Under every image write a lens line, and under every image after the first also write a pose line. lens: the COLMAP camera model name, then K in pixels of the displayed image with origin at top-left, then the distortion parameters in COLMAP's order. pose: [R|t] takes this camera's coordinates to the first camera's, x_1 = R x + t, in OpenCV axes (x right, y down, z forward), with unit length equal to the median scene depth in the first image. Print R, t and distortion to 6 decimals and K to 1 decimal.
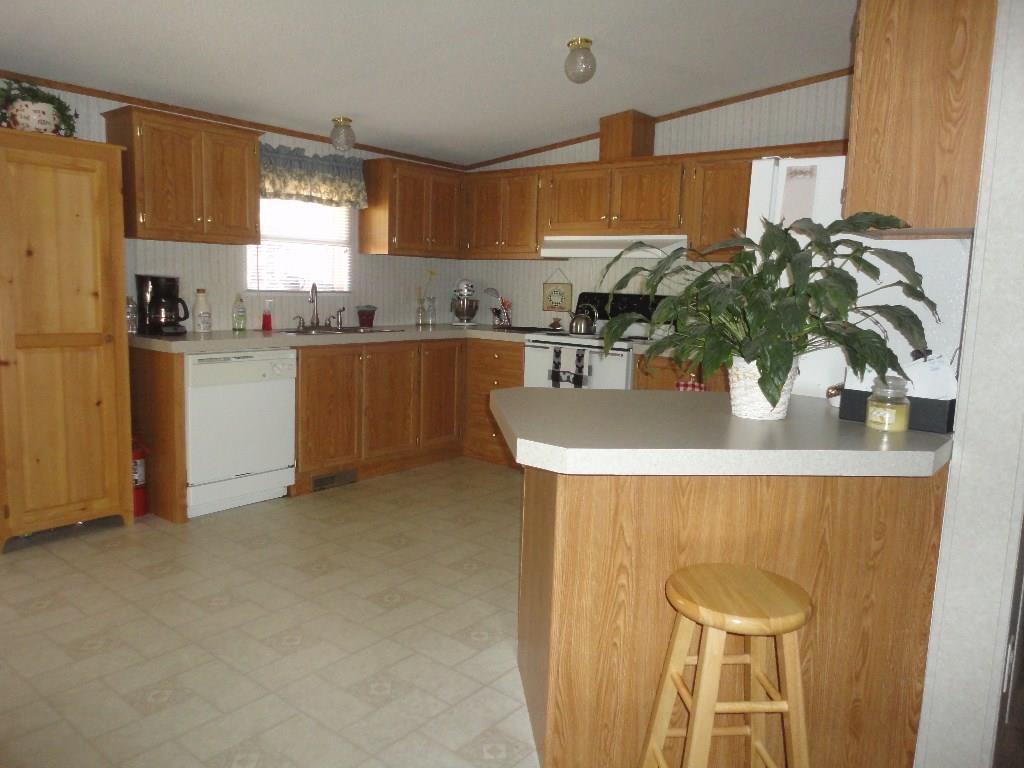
lens RADIAL K [[746.2, 0, 512.0], [0, 746.2, 384.0], [0, 0, 1]] dist [0.006562, 0.002533]
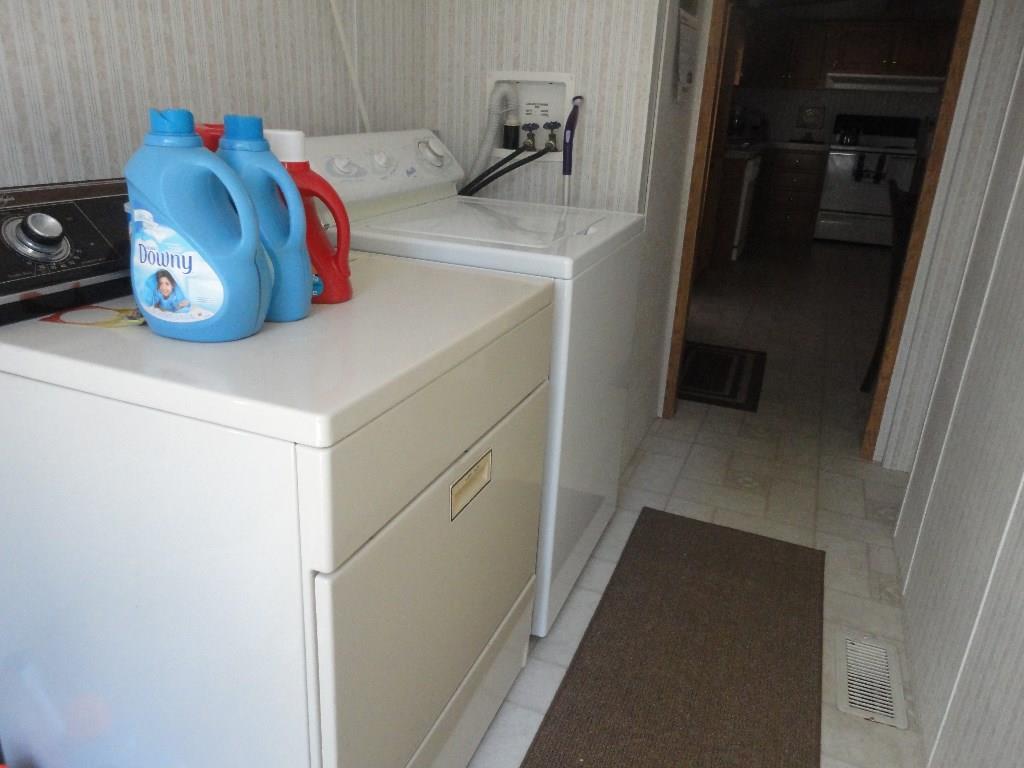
lens RADIAL K [[746.2, 0, 512.0], [0, 746.2, 384.0], [0, 0, 1]] dist [0.006562, 0.002533]
pose [[0.959307, -0.090711, 0.267397, -1.078037], [0.023447, 0.969313, 0.244710, 0.015368], [-0.281389, -0.228483, 0.931996, -0.330974]]
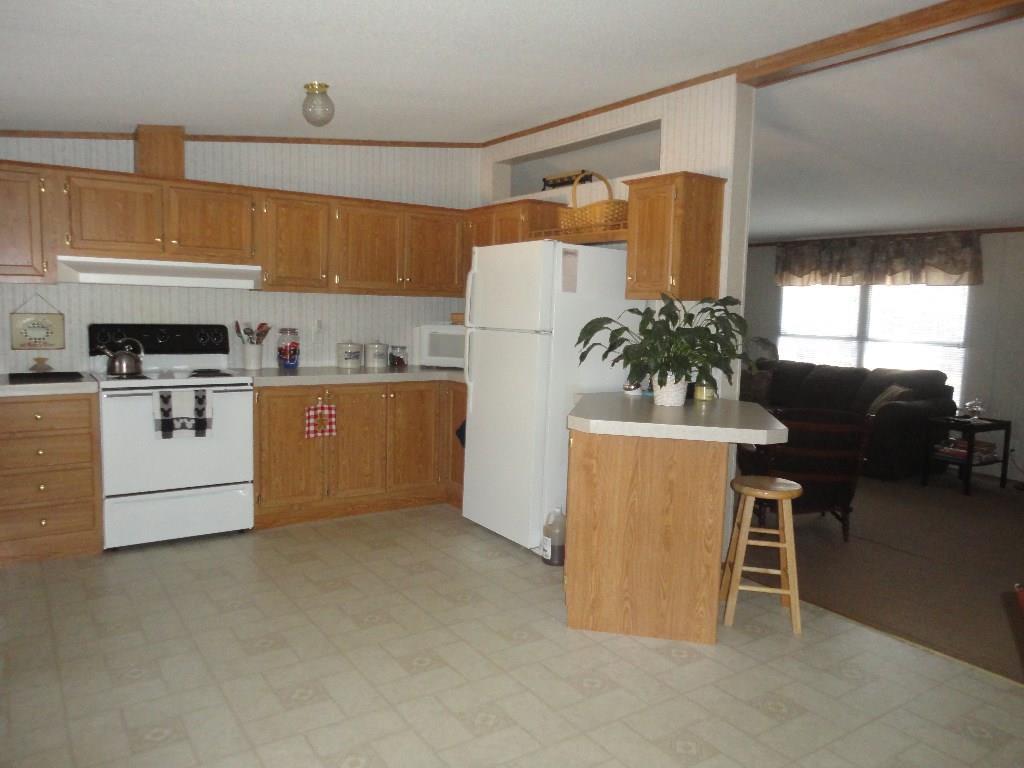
lens RADIAL K [[746.2, 0, 512.0], [0, 746.2, 384.0], [0, 0, 1]] dist [0.006562, 0.002533]
pose [[0.290894, -0.127383, 0.948237, -0.636655], [0.115068, 0.988561, 0.097500, -0.095925], [-0.949810, 0.080750, 0.302225, 0.360034]]
